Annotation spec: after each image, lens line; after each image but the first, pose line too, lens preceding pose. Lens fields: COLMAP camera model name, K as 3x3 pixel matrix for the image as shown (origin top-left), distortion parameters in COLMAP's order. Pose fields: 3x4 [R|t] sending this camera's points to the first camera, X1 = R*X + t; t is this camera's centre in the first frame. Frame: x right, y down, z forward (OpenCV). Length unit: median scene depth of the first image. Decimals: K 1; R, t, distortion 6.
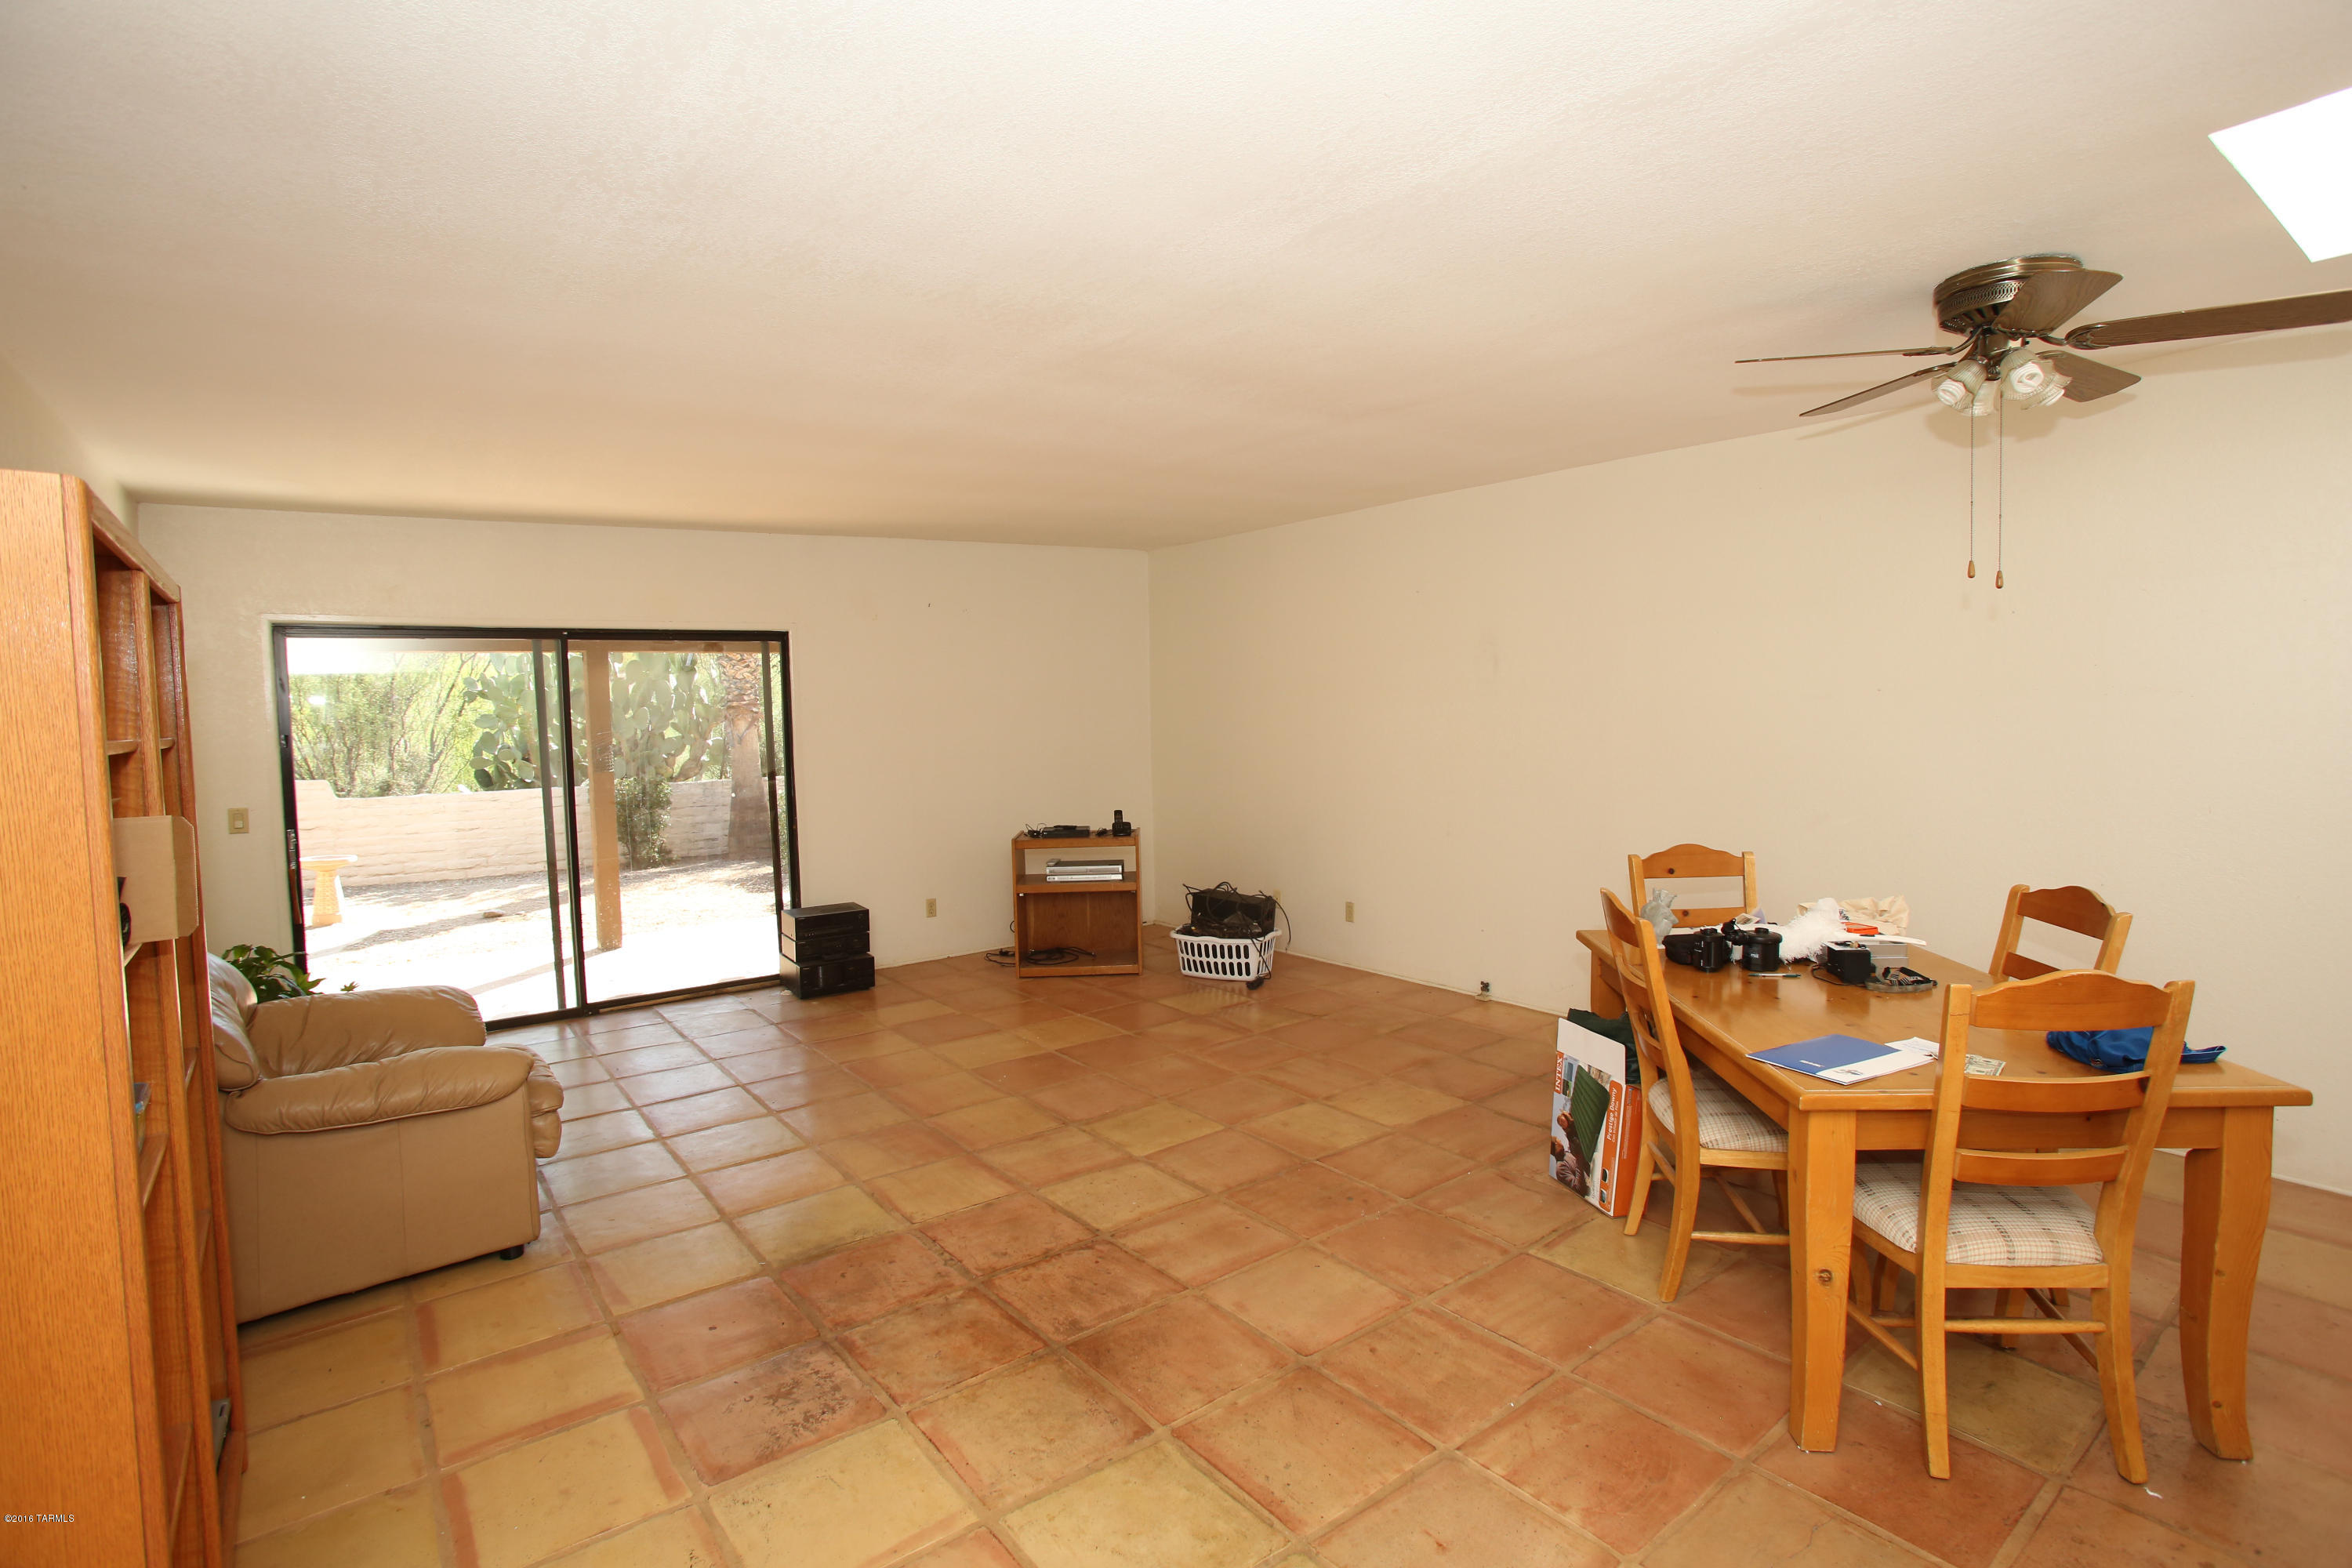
lens RADIAL K [[1139.1, 0, 1183.2], [0, 1139.1, 772.0], [0, 0, 1]] dist [-0.083799, 0.039382]
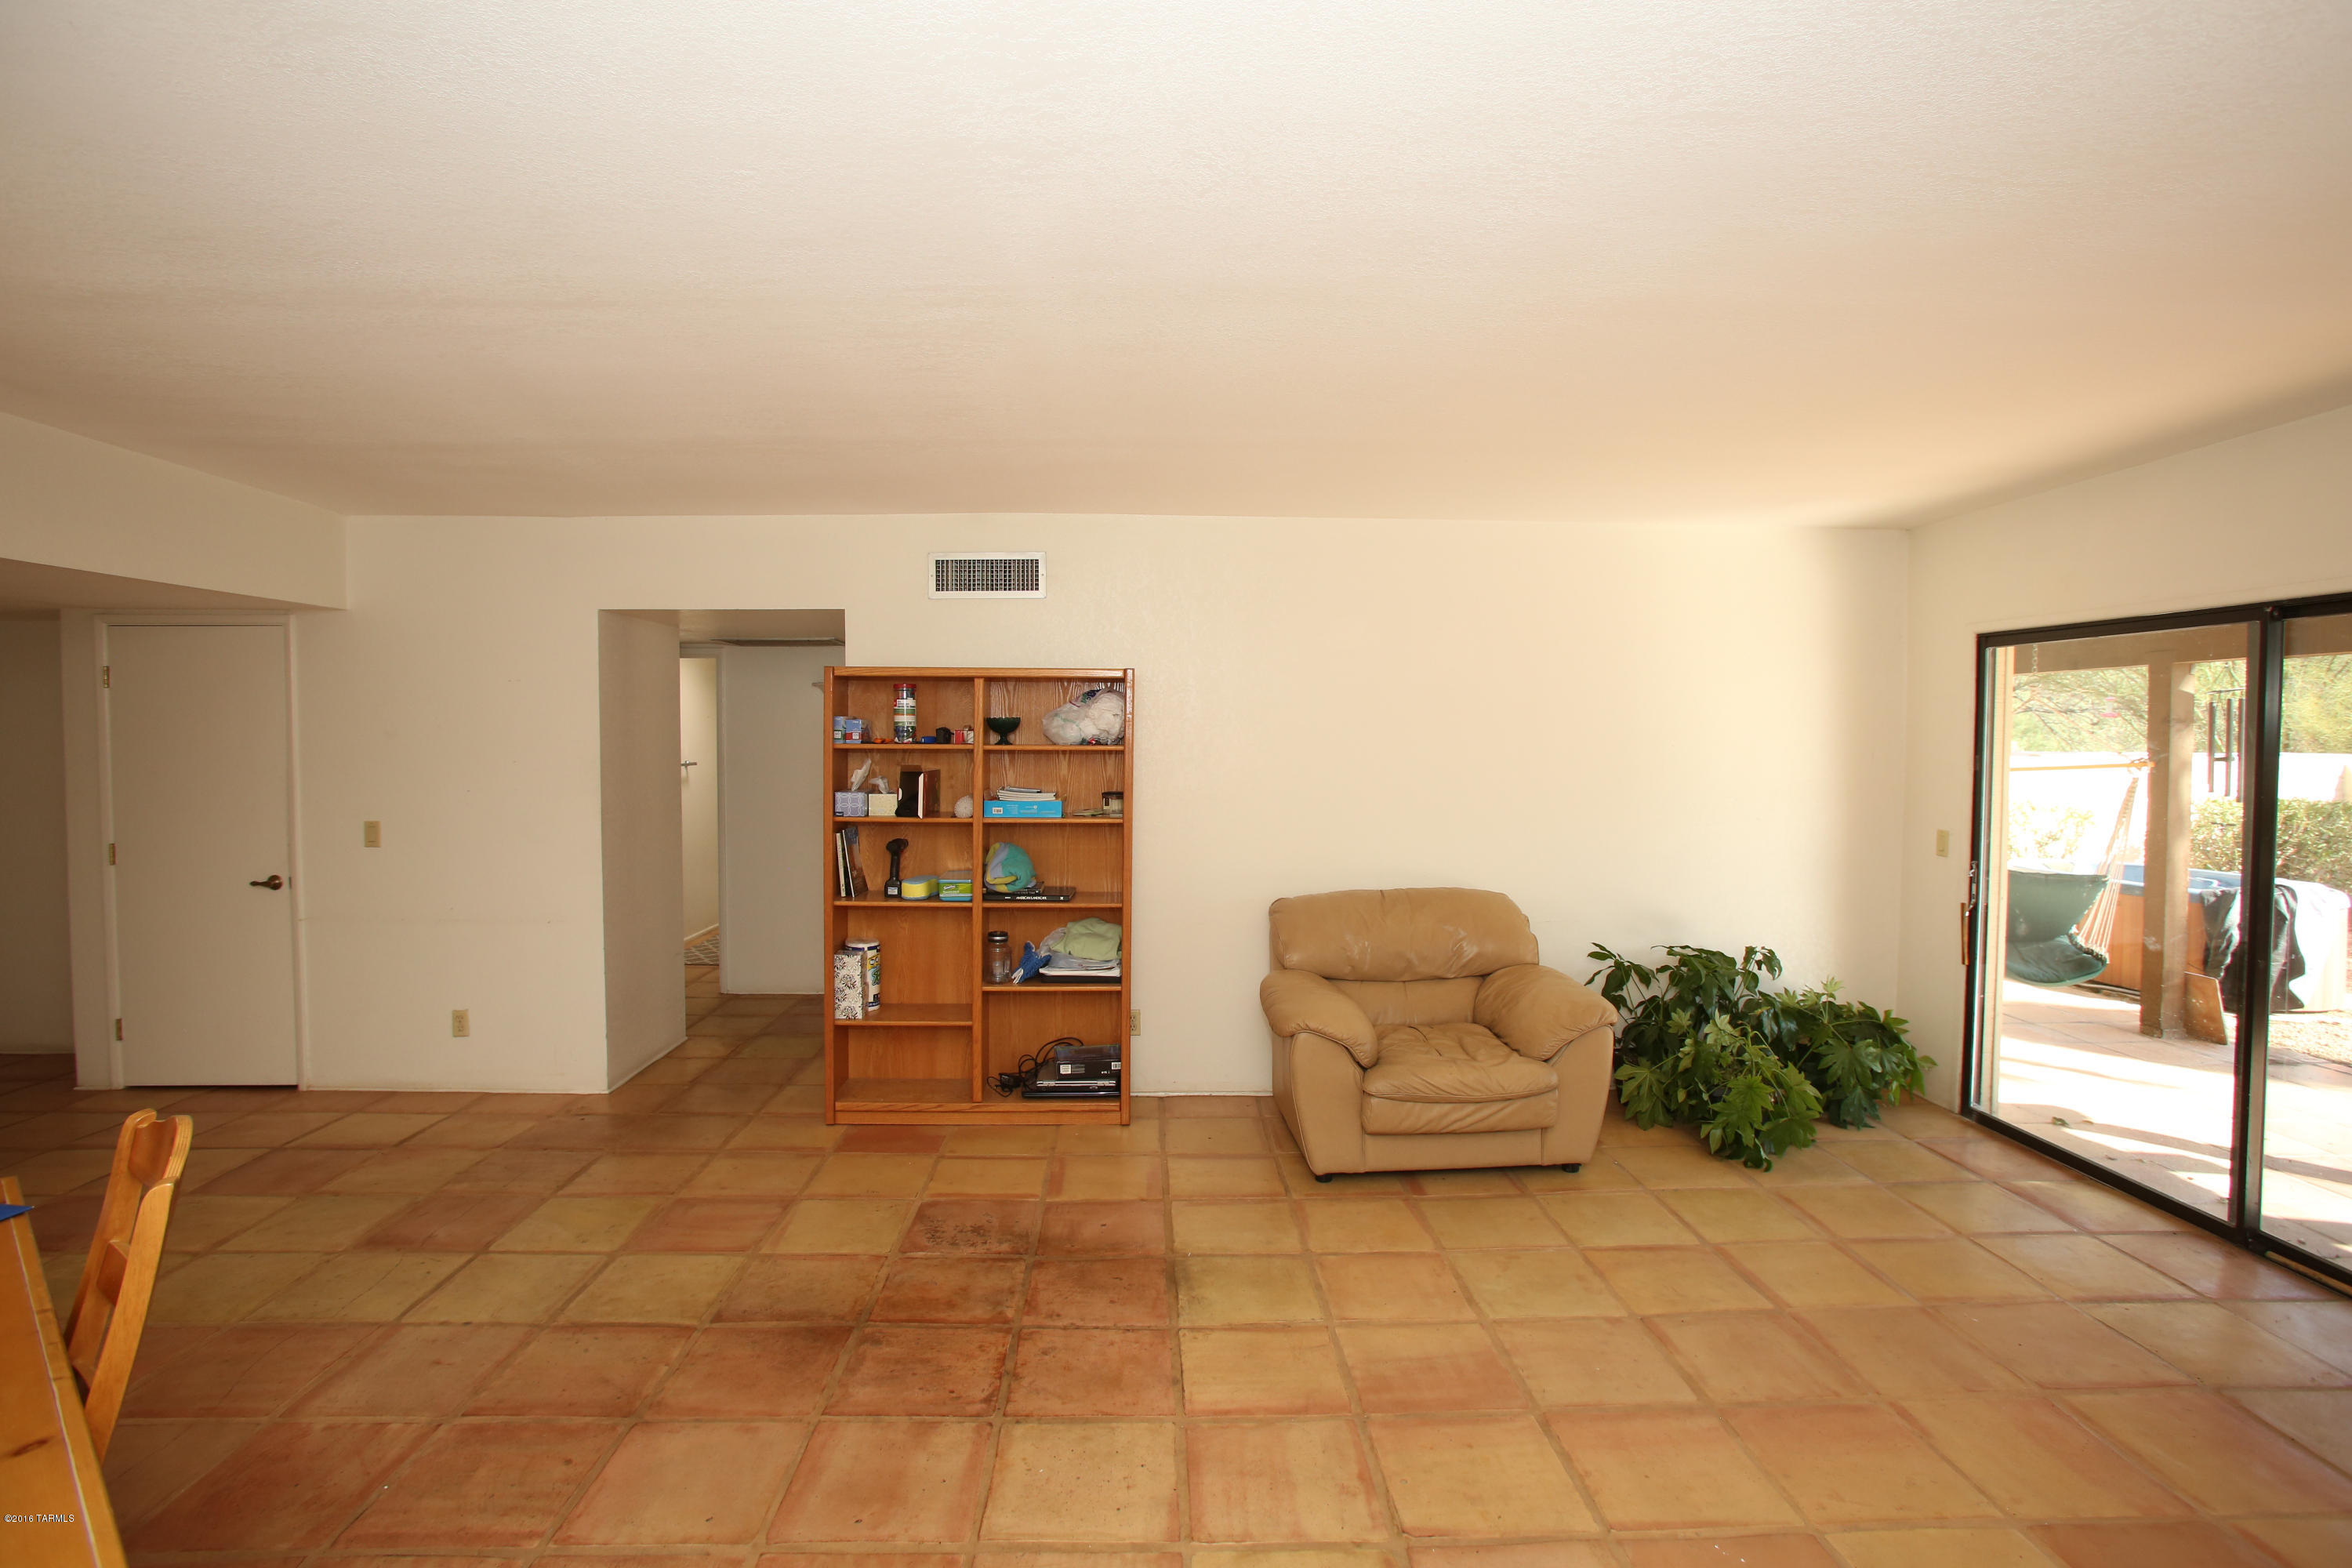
lens RADIAL K [[1139.1, 0, 1183.2], [0, 1139.1, 772.0], [0, 0, 1]] dist [-0.083799, 0.039382]
pose [[-0.586379, 0.047439, -0.808647, 0.412077], [-0.040294, 0.995340, 0.087611, -0.101477], [0.809034, 0.083957, -0.581734, 1.354321]]
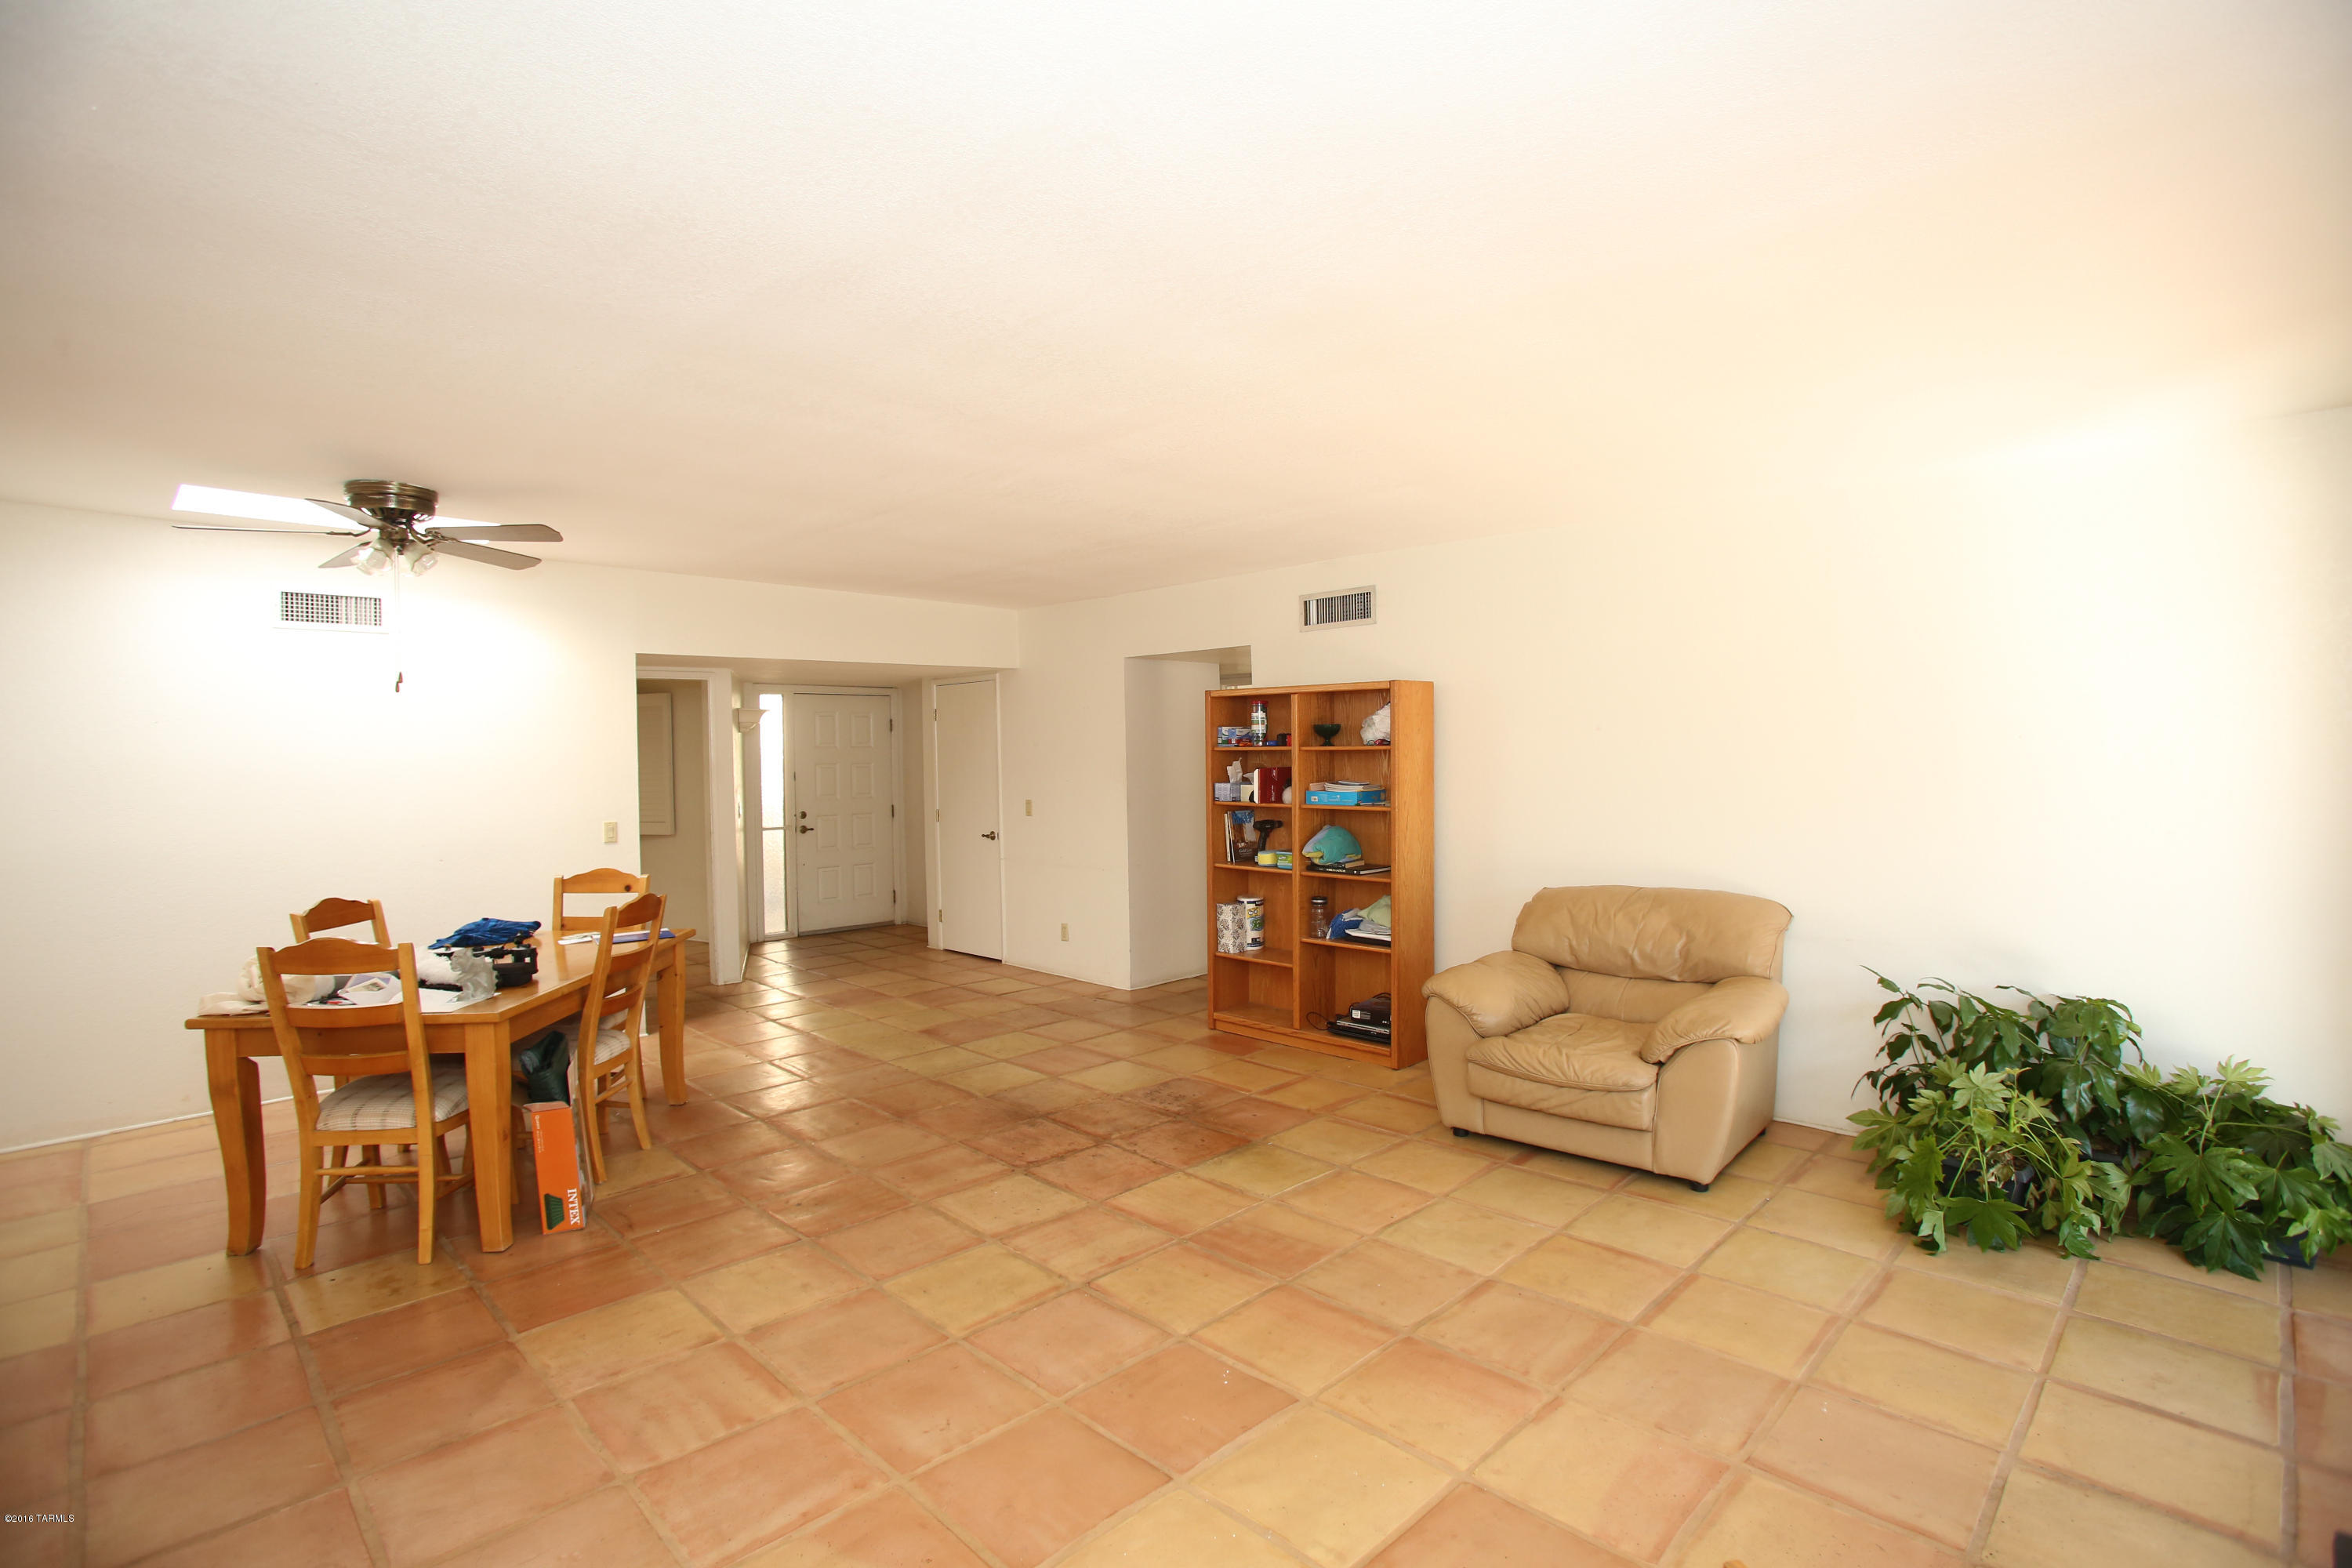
lens RADIAL K [[1139.1, 0, 1183.2], [0, 1139.1, 772.0], [0, 0, 1]] dist [-0.083799, 0.039382]
pose [[-0.991687, 0.039979, -0.122302, -0.102280], [0.029735, 0.995983, 0.084464, -0.116215], [0.125188, 0.080125, -0.988892, 1.984919]]
